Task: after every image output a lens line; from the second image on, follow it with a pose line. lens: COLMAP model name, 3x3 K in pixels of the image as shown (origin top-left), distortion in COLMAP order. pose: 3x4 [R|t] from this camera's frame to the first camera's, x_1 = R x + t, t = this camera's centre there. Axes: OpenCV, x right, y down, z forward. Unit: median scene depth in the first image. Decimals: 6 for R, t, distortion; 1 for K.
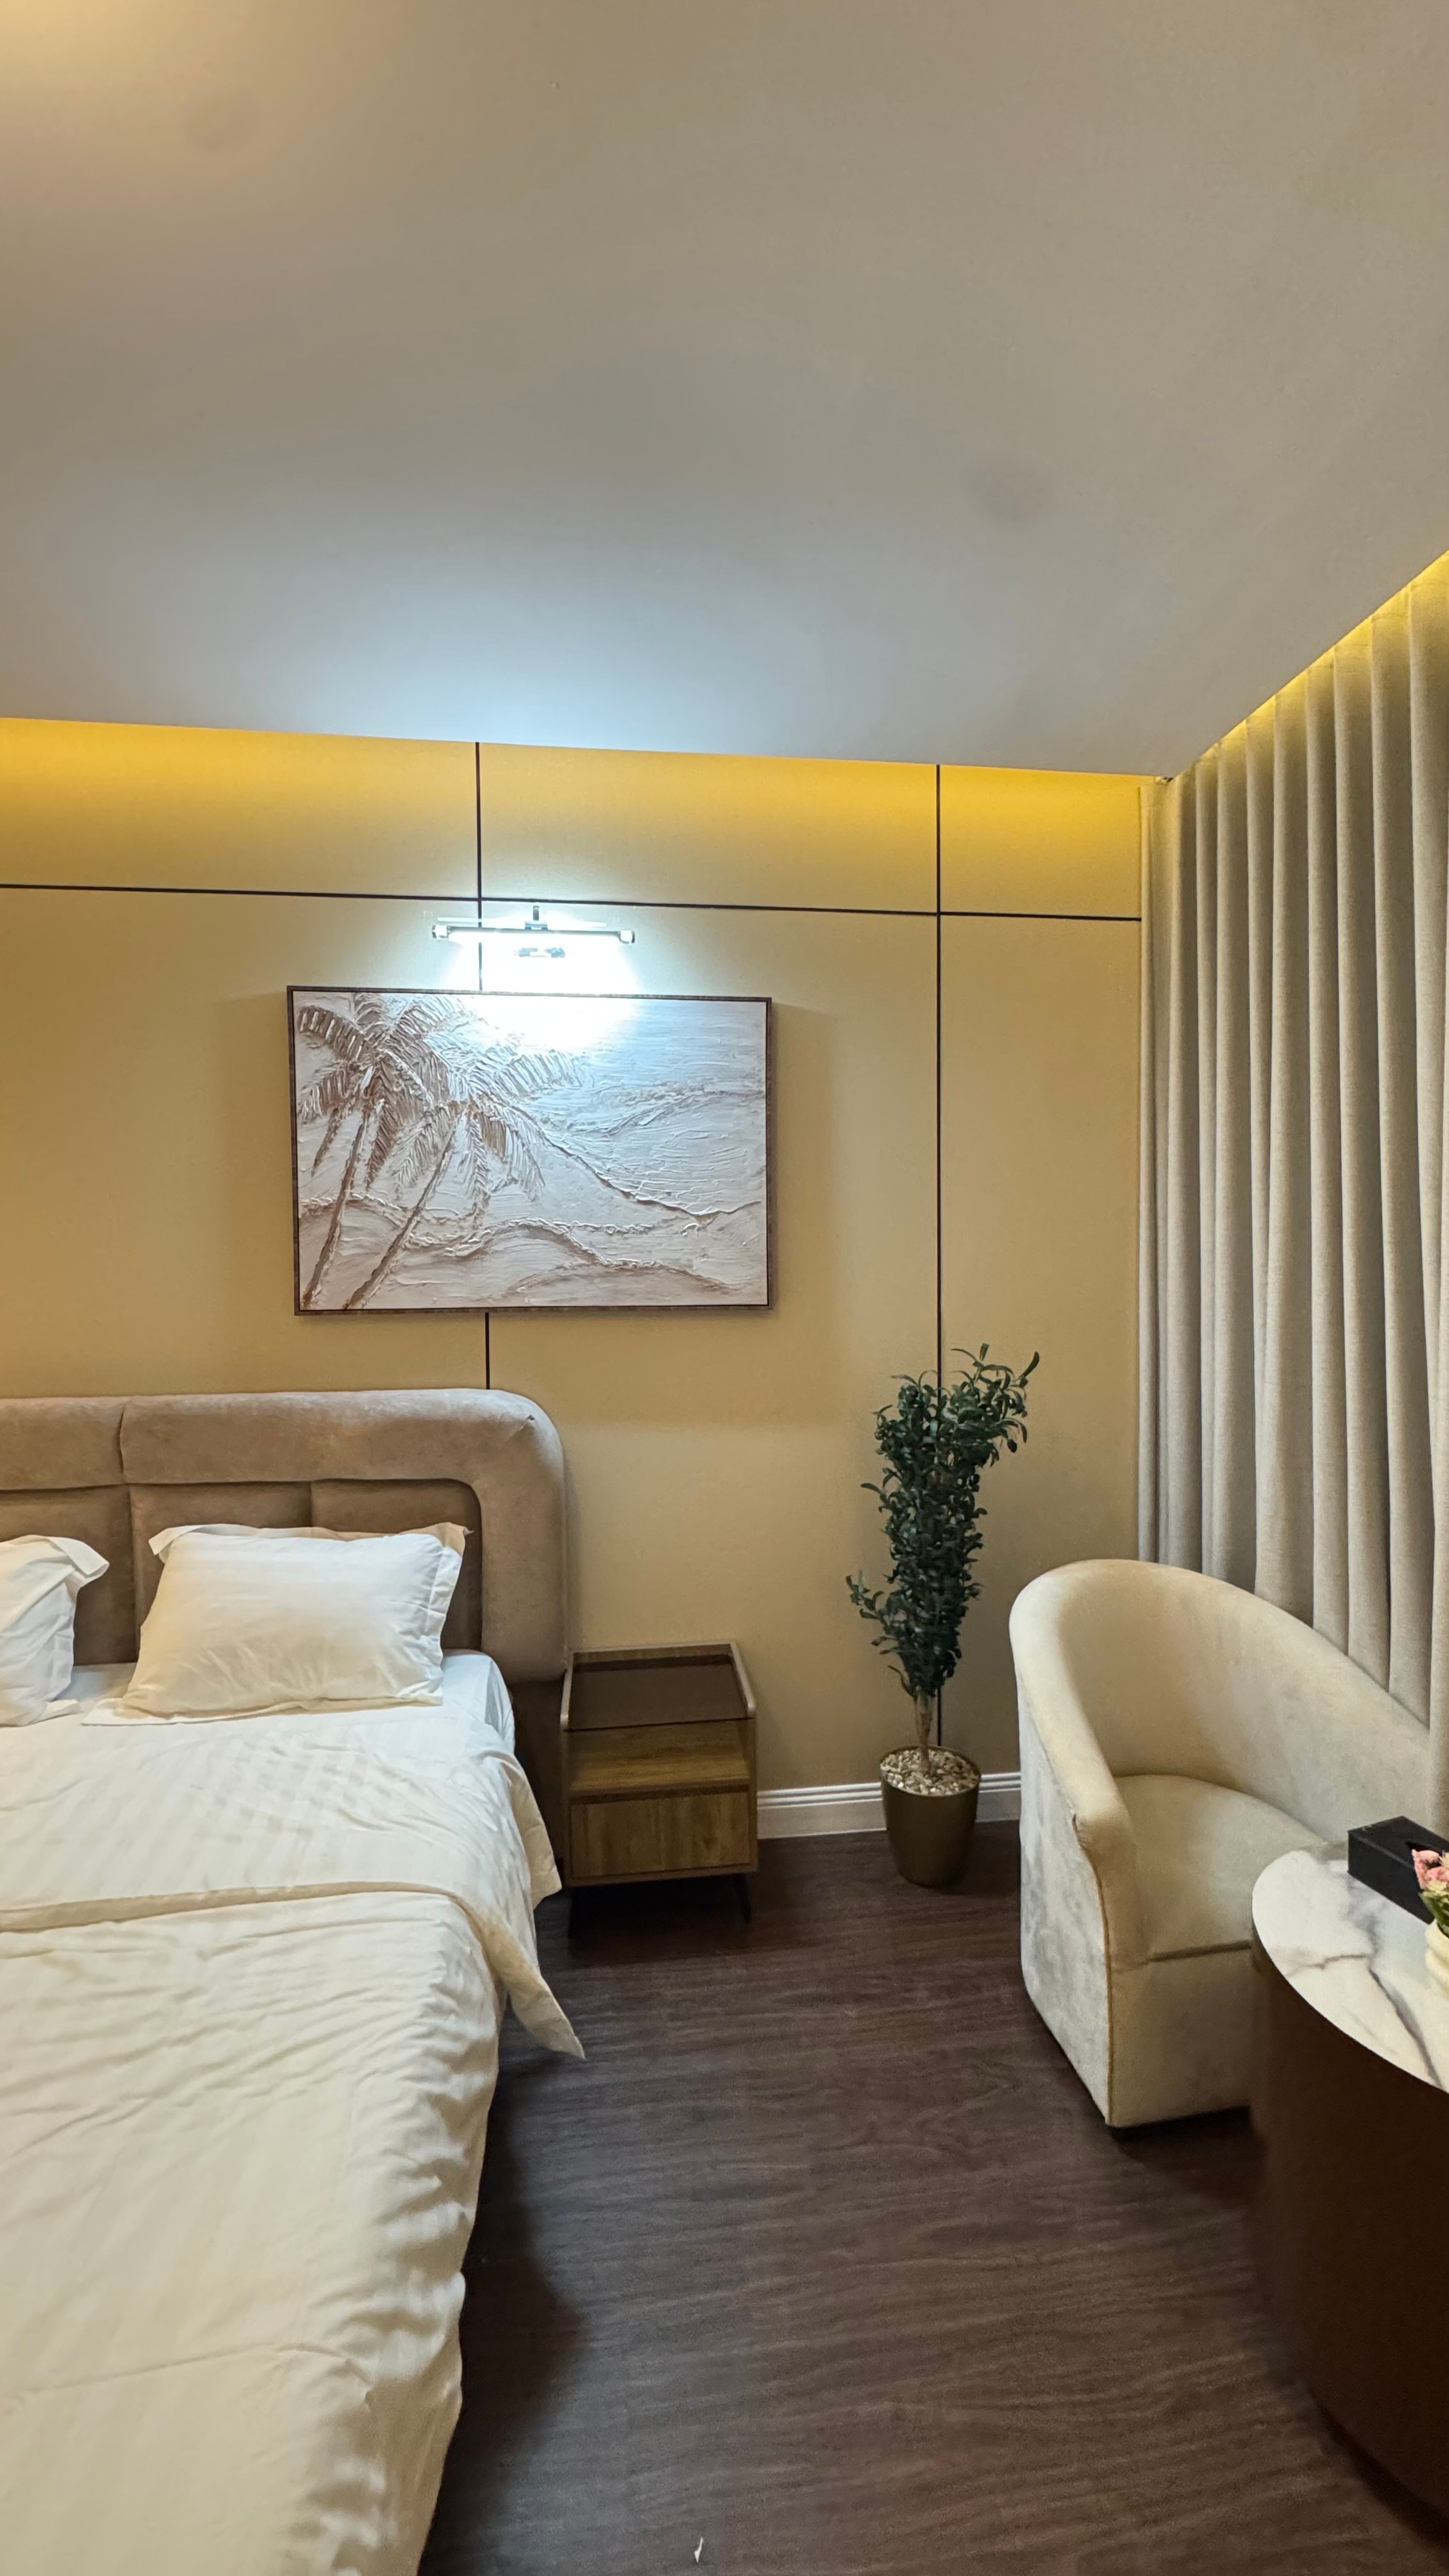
lens RADIAL K [[1028.6, 0, 727.1], [0, 1028.6, 1285.7], [0, 0, 1]] dist [0.001525, 0.000491]
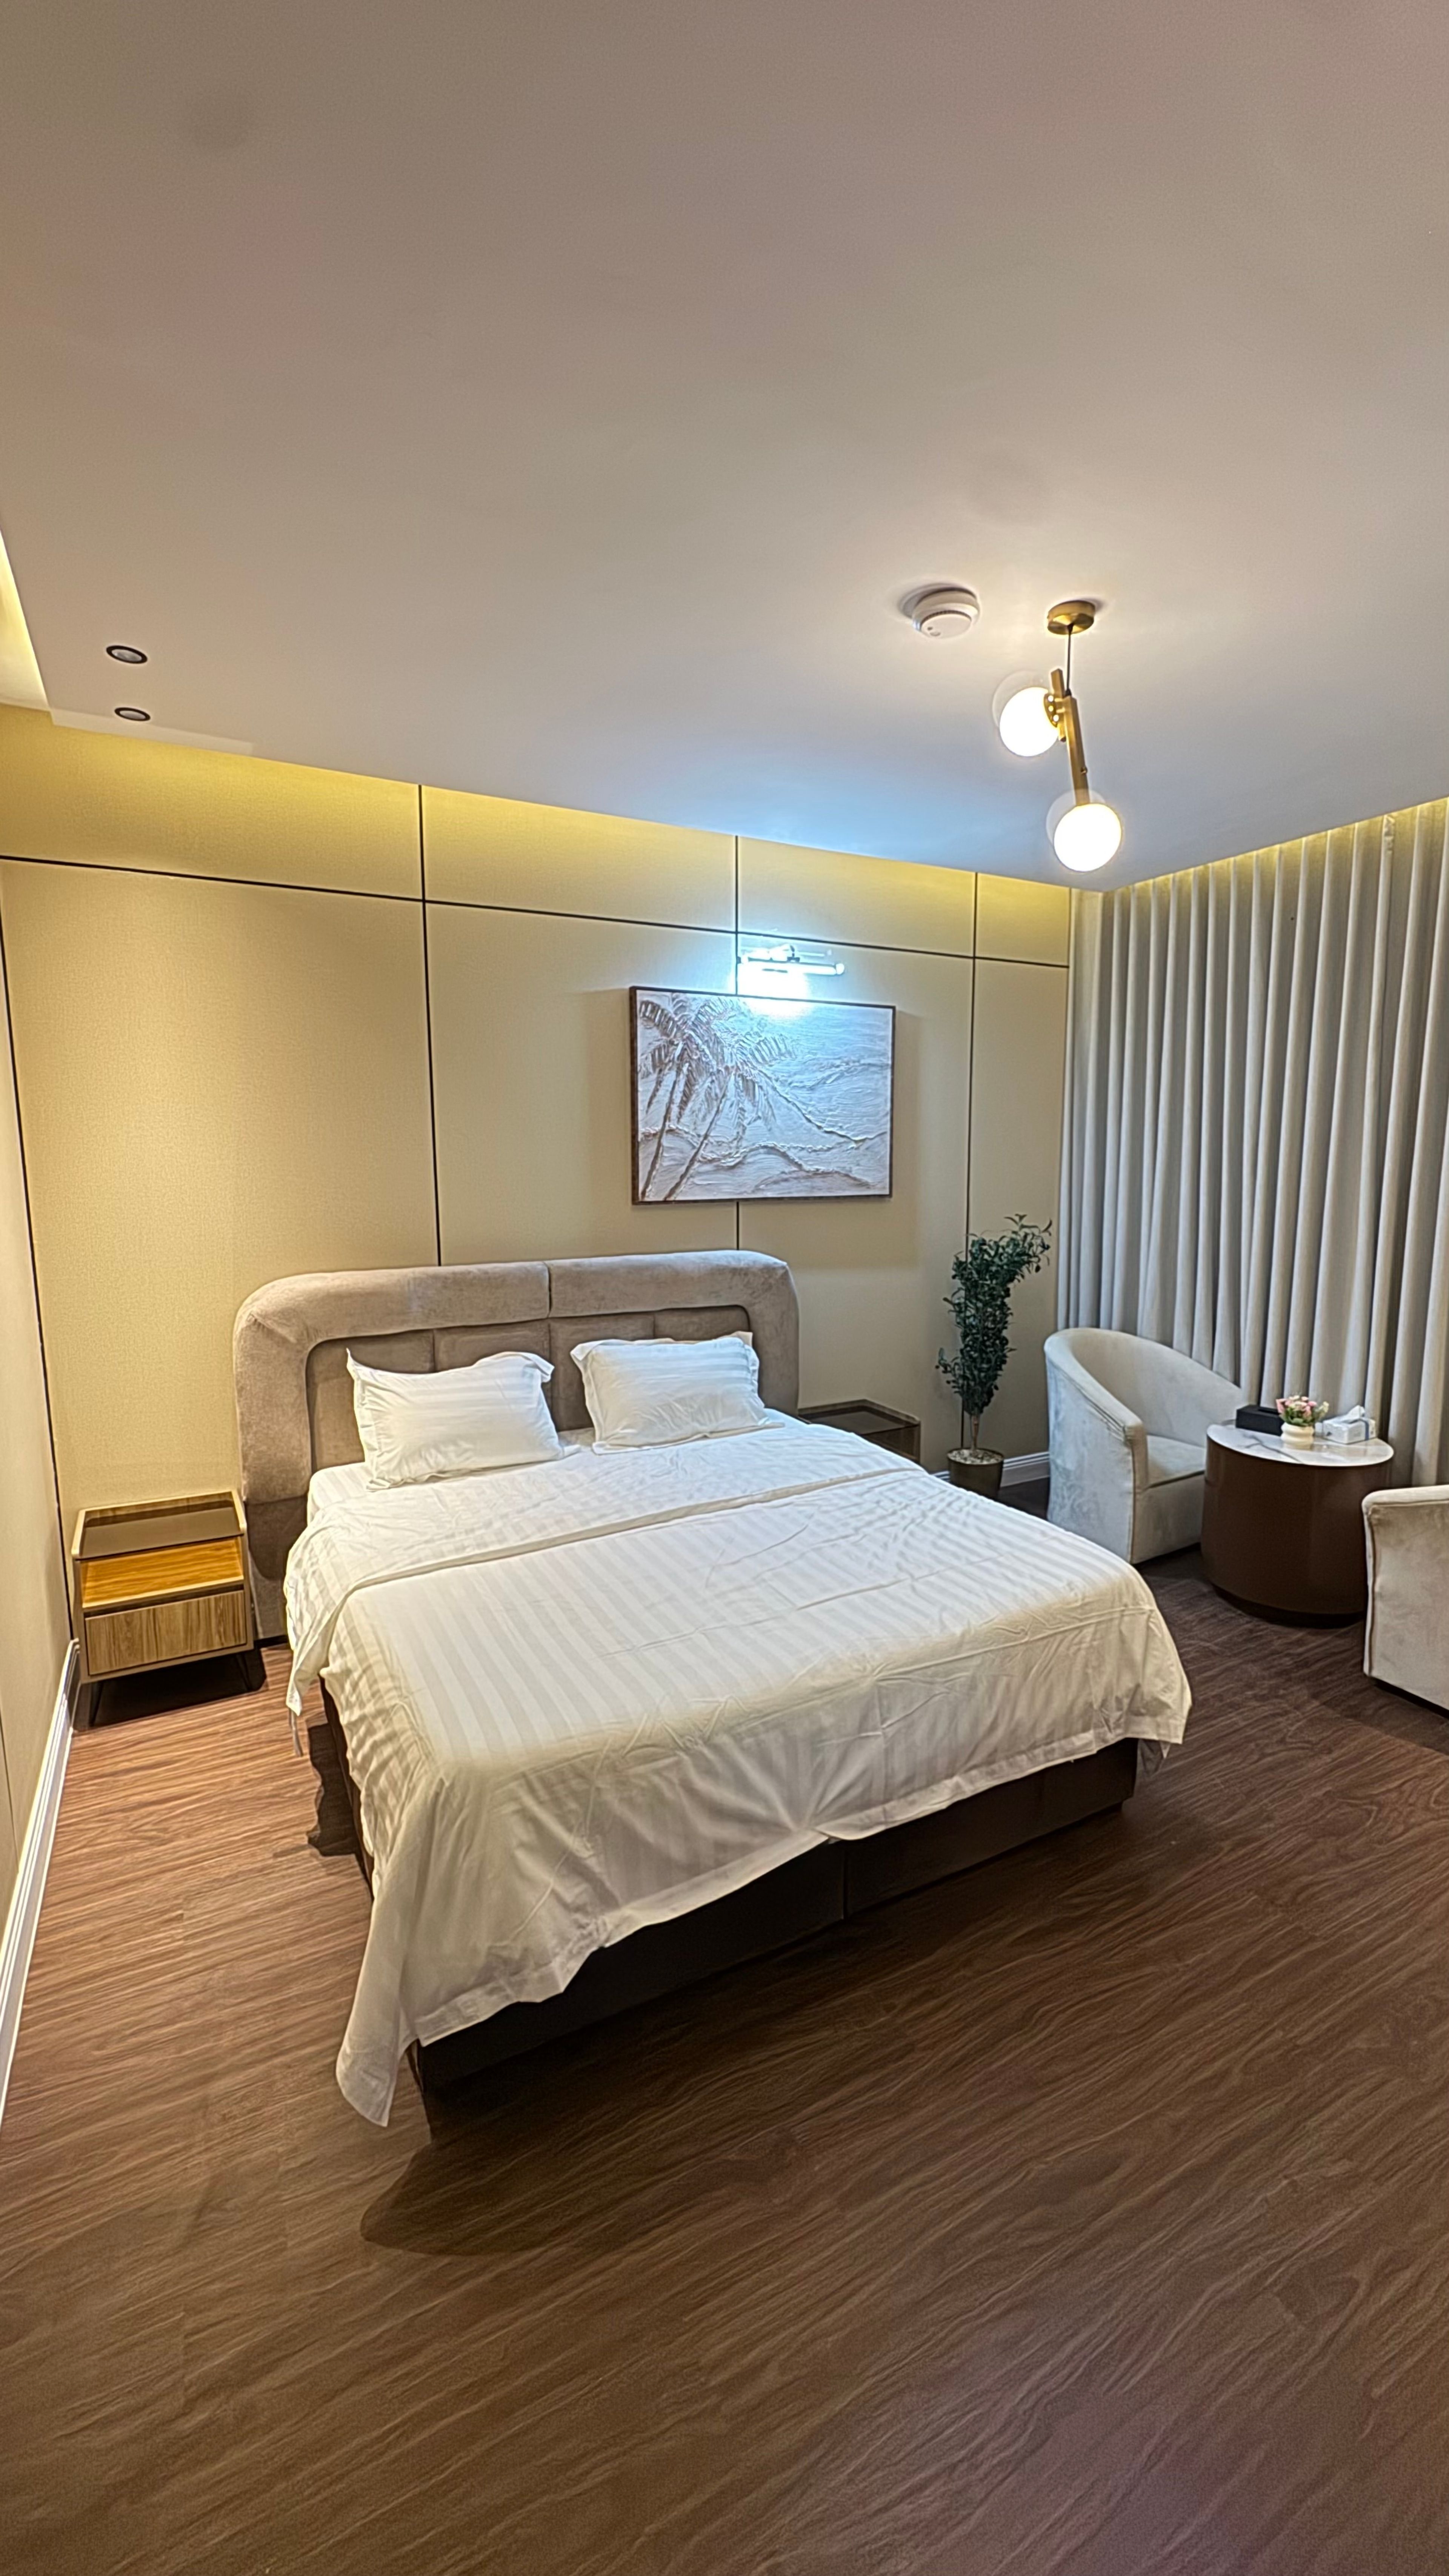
lens RADIAL K [[1028.6, 0, 724.5], [0, 1028.6, 1287.6], [0, 0, 1]] dist [0.001525, 0.000491]
pose [[0.932170, -0.046227, 0.359058, -0.848144], [0.012375, 0.995303, 0.096013, 0.005501], [-0.361810, -0.085057, 0.928363, -0.476294]]
